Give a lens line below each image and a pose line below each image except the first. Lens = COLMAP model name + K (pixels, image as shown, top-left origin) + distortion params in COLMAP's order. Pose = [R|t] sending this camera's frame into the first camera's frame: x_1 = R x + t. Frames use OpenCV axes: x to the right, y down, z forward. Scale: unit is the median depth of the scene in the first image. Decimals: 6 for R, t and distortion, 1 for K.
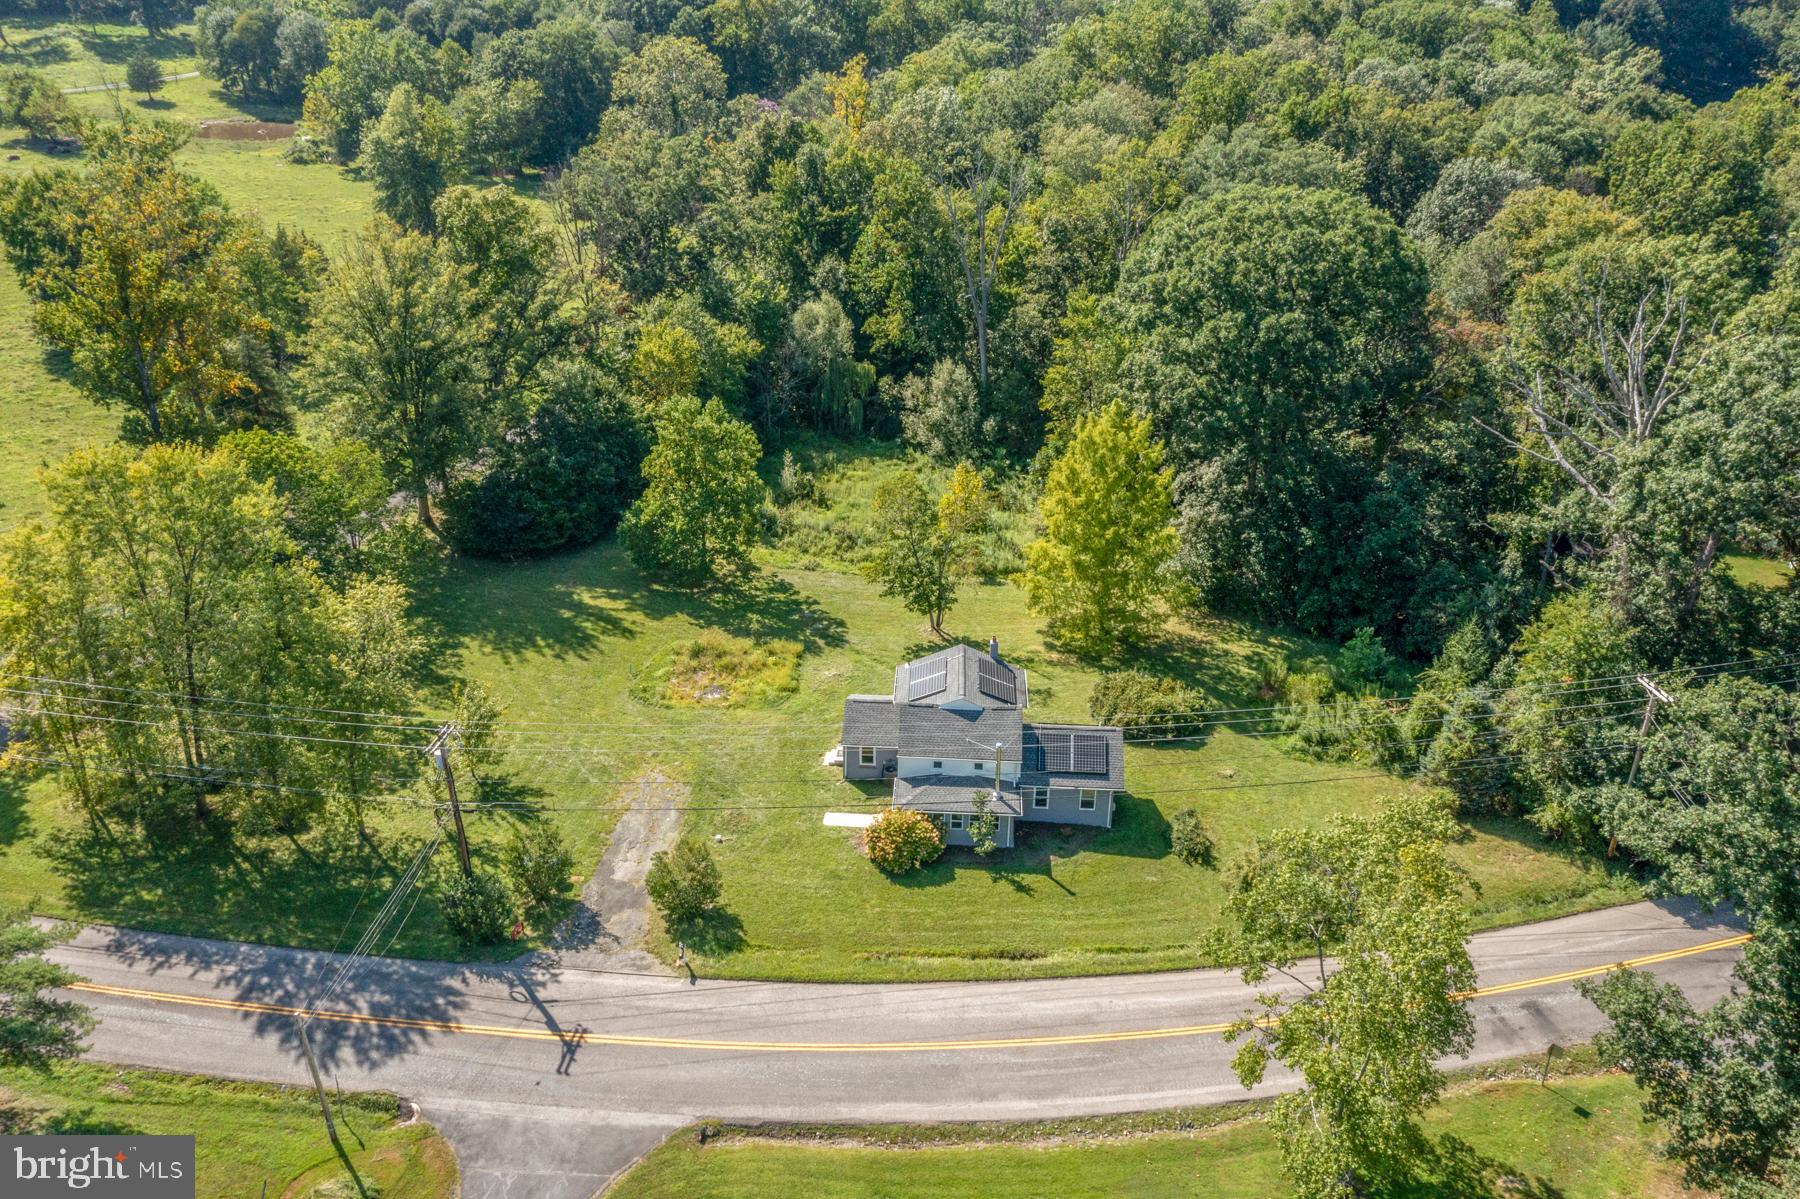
lens RADIAL K [[1423.8, 0, 902.7], [0, 1423.8, 600.9], [0, 0, 1]] dist [-0.012486, 0.009757]
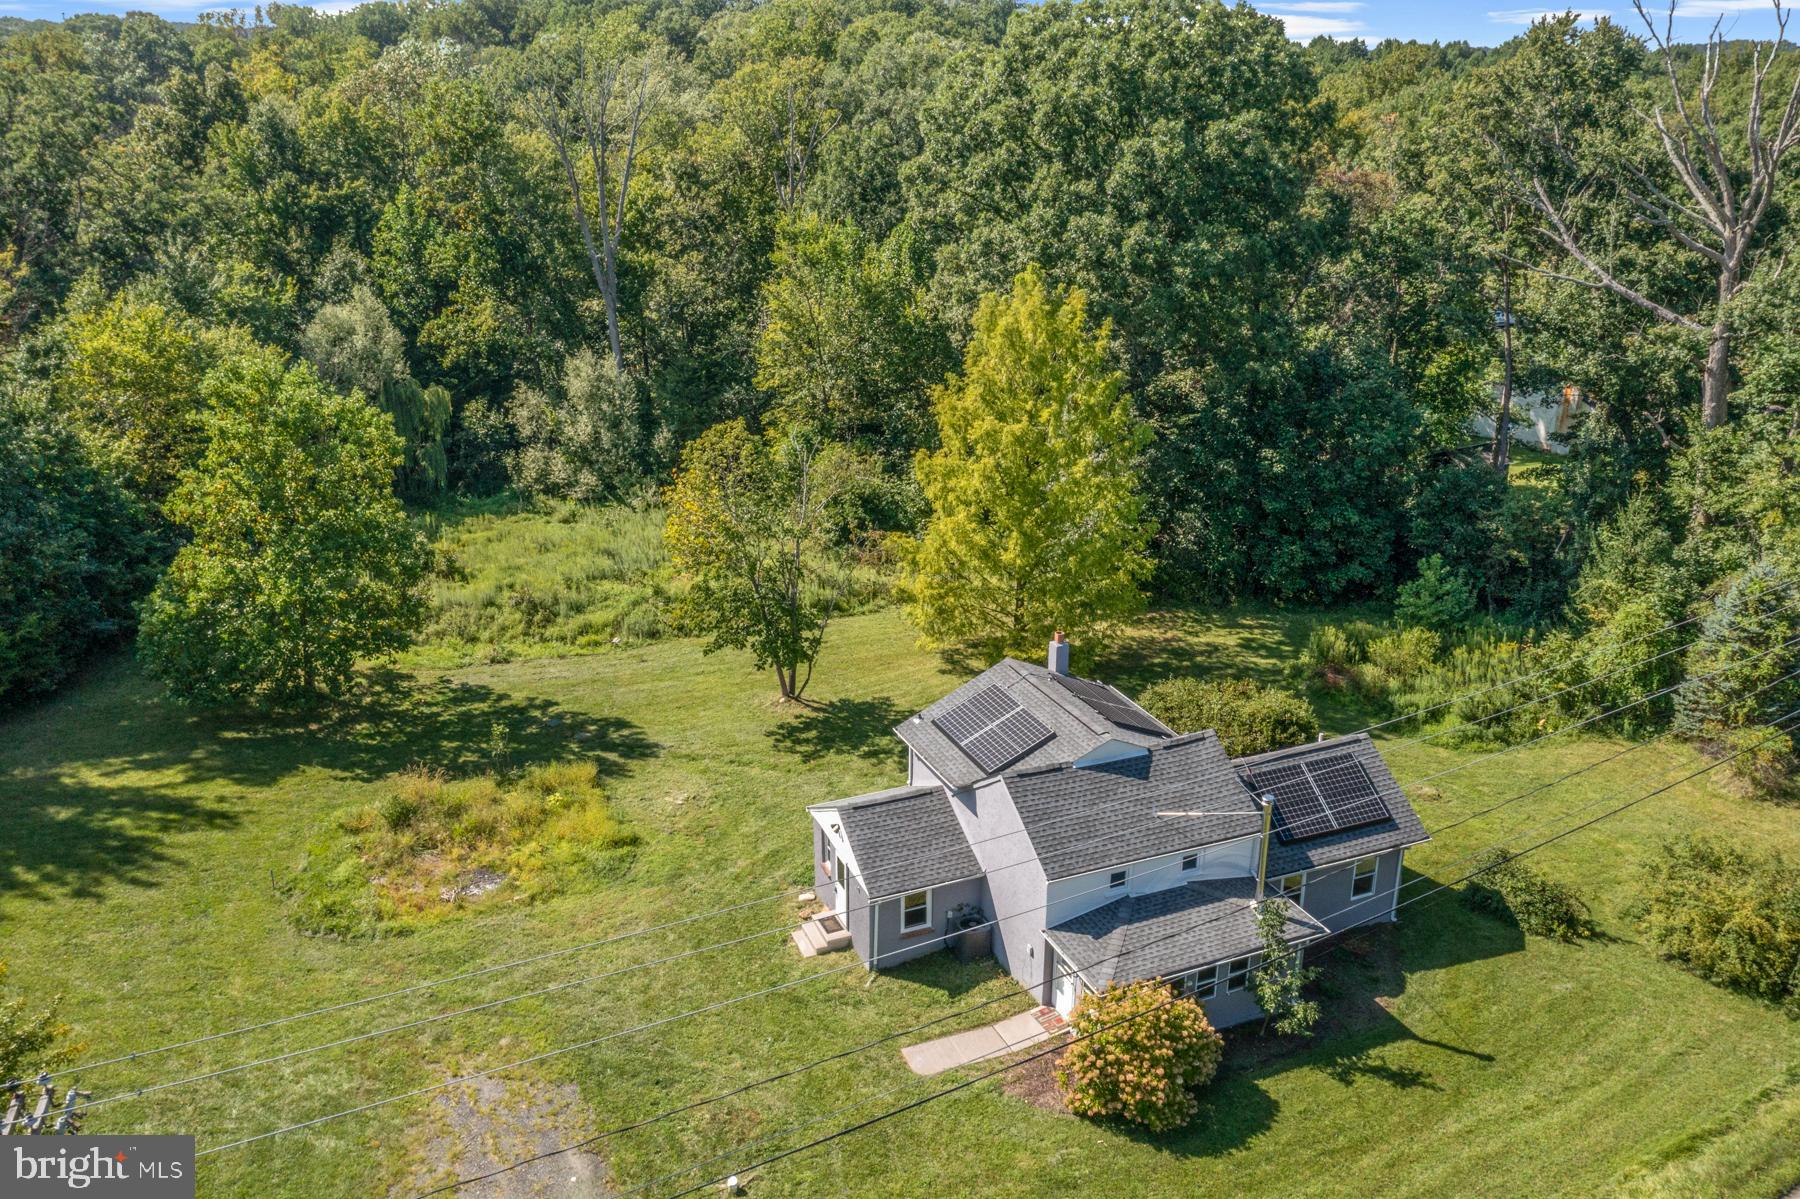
lens RADIAL K [[1431.0, 0, 905.2], [0, 1431.0, 603.2], [0, 0, 1]] dist [-0.003173, 0.000524]
pose [[0.892593, -0.161312, 0.421018, -0.177750], [0.209884, 0.975119, -0.071358, 0.034352], [-0.399031, 0.152058, 0.904241, 0.453001]]
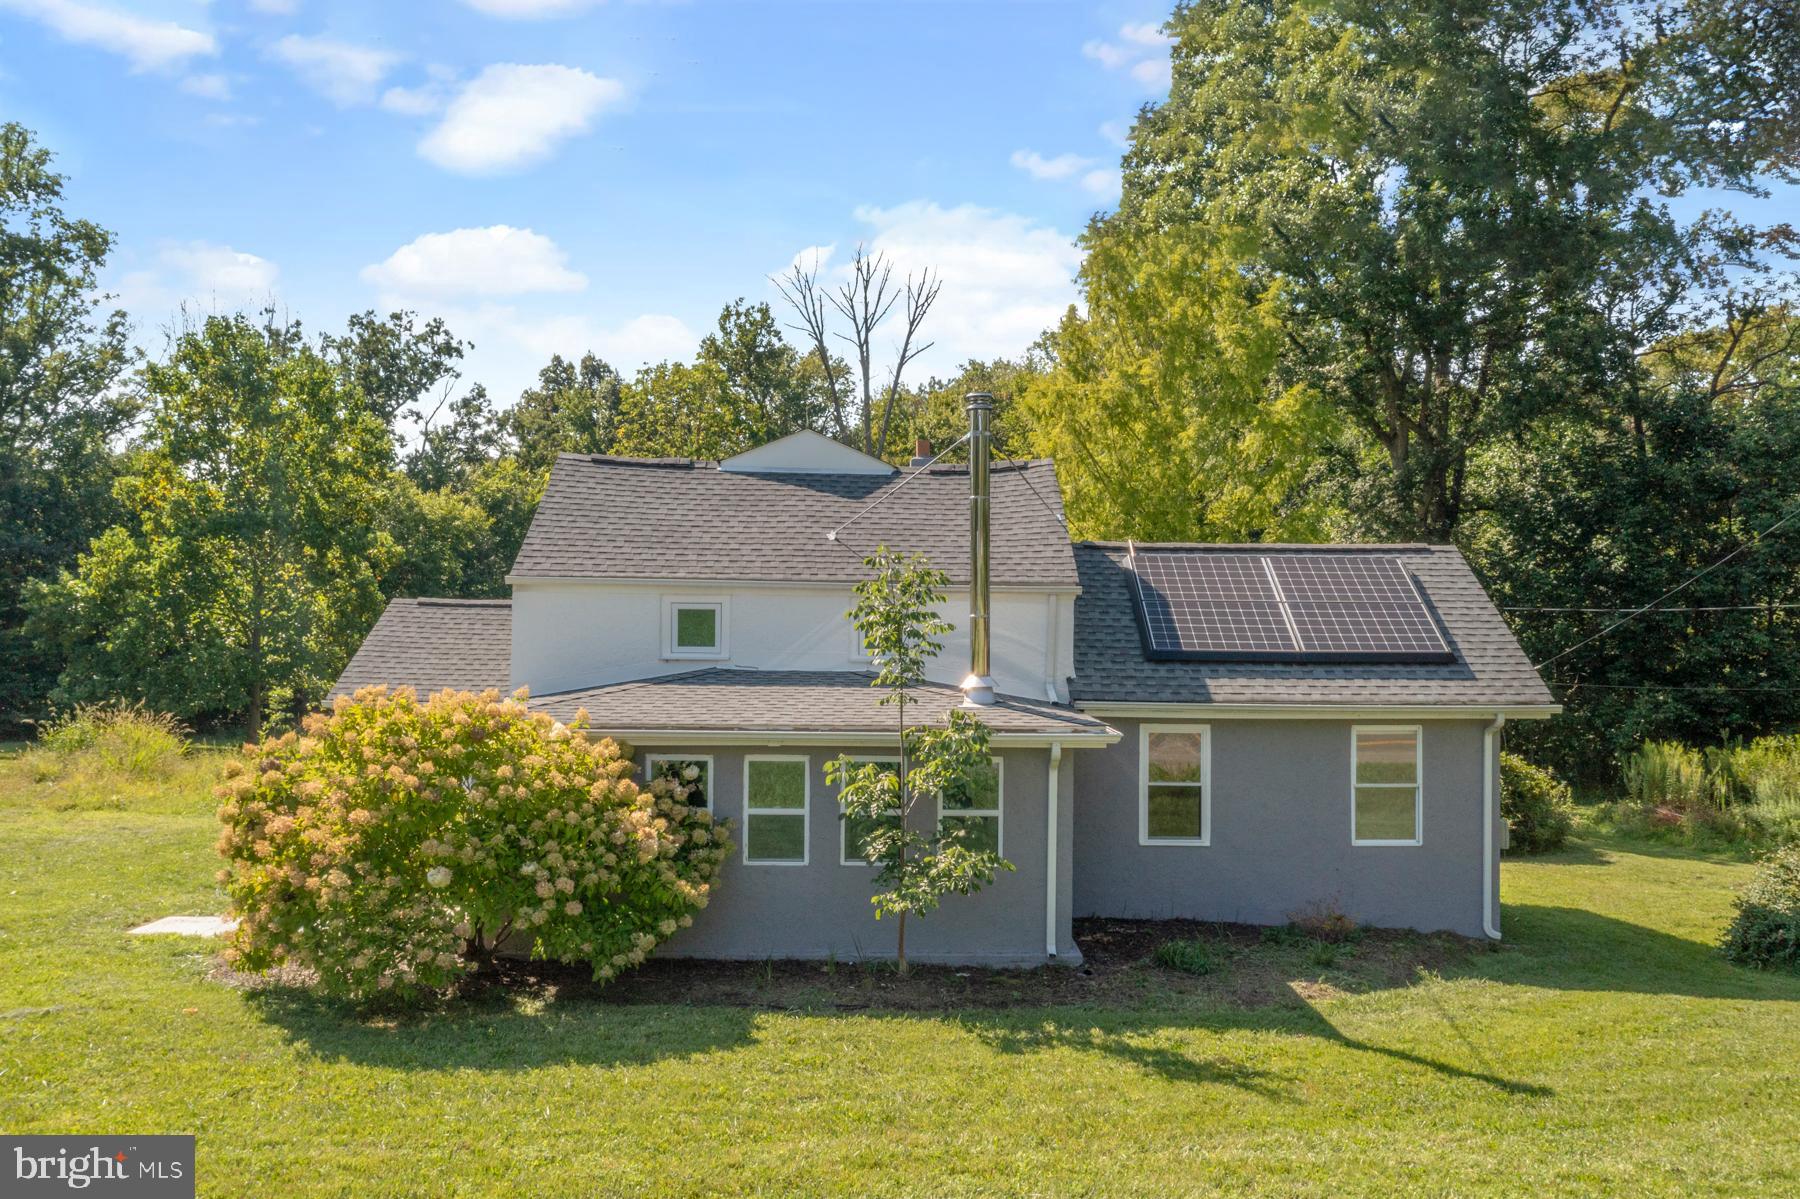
lens RADIAL K [[1438.2, 0, 900.0], [0, 1438.2, 599.5], [0, 0, 1]] dist [-0.003542, 0.000351]
pose [[0.997120, 0.003616, 0.075751, 0.030519], [0.032359, 0.883077, -0.468111, 0.168887], [-0.068586, 0.469214, 0.880417, 0.627051]]
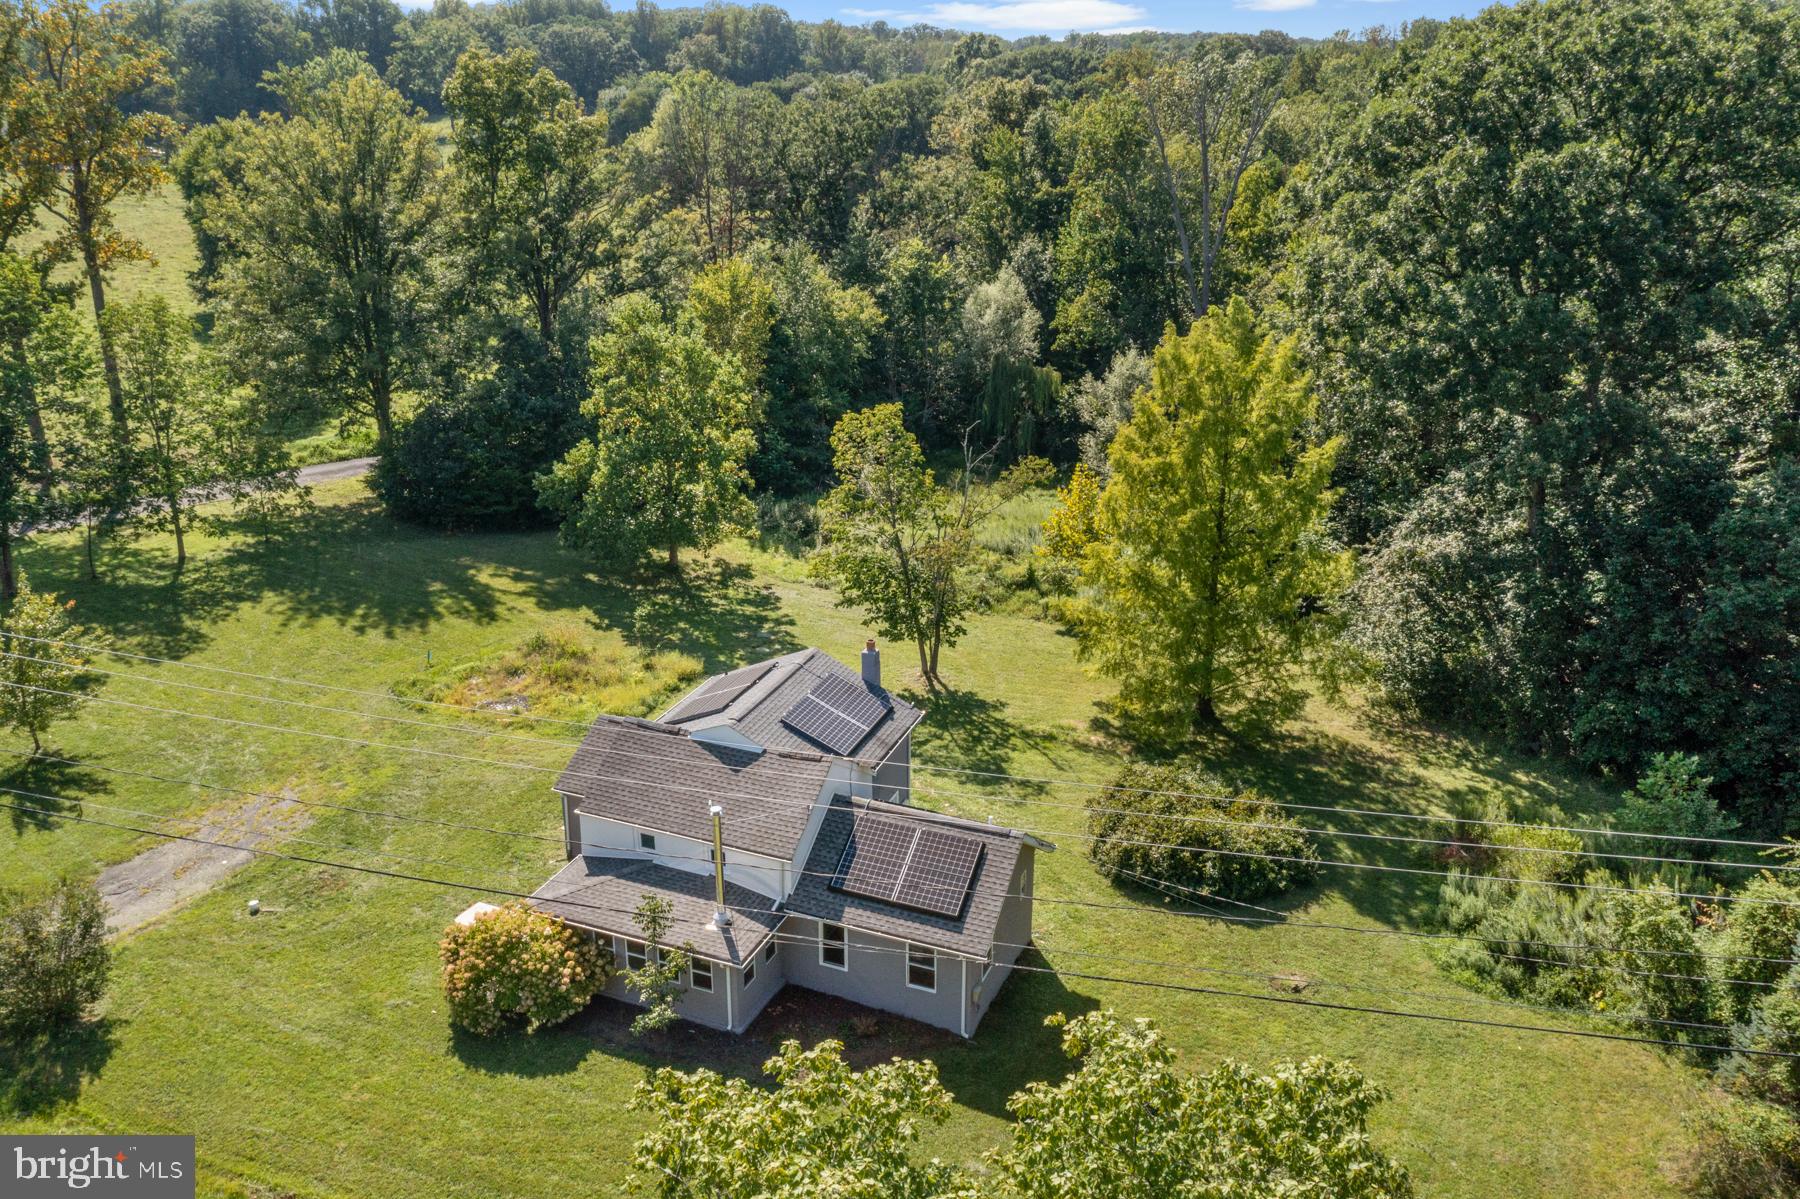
lens RADIAL K [[1423.8, 0, 902.7], [0, 1423.8, 600.9], [0, 0, 1]] dist [-0.012486, 0.009757]
pose [[0.943738, 0.110755, -0.311596, 0.204006], [-0.149022, 0.983586, -0.101736, 0.053572], [0.295214, 0.142447, 0.944753, 0.415887]]
